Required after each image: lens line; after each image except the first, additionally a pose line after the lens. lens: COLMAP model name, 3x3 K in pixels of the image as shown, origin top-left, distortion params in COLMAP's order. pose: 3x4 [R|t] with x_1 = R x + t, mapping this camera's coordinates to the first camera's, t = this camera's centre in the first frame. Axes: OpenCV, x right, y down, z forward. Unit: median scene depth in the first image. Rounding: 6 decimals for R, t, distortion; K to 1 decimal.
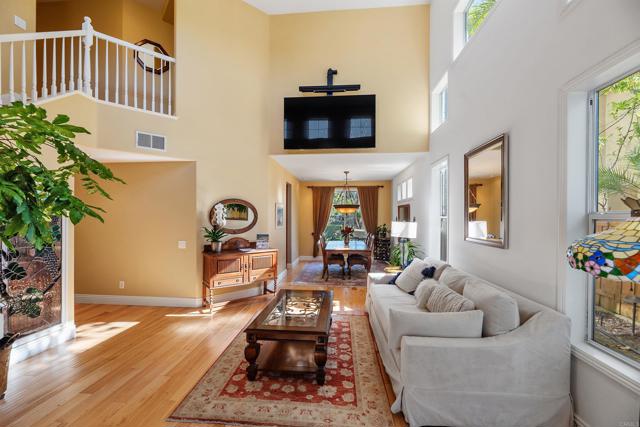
lens RADIAL K [[263.0, 0, 321.6], [0, 263.0, 217.8], [0, 0, 1]] dist [-0.000206, -0.000382]
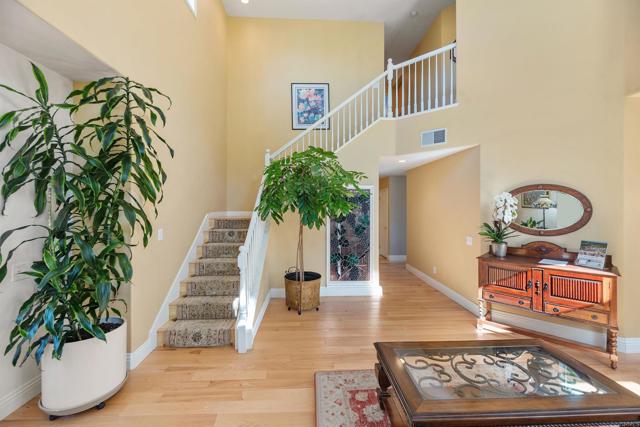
lens RADIAL K [[265.6, 0, 323.9], [0, 265.6, 205.2], [0, 0, 1]] dist [-0.000975, -0.000191]
pose [[0.138294, -0.004479, -0.990381, 0.317251], [-0.005414, 0.999971, -0.005279, -0.013036], [0.990376, 0.006092, 0.138266, 0.401890]]
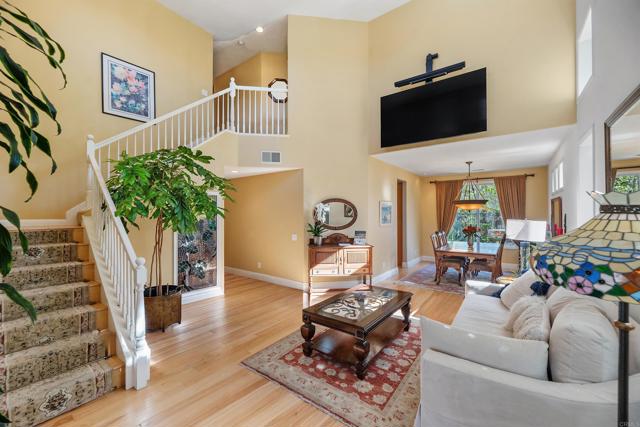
lens RADIAL K [[259.1, 0, 320.0], [0, 259.1, 213.5], [0, 0, 1]] dist [0.000452, -0.000131]
pose [[0.850279, -0.007295, -0.526282, 0.222402], [0.001880, 0.999940, -0.010824, 0.003532], [0.526329, 0.008214, 0.850241, 0.033639]]
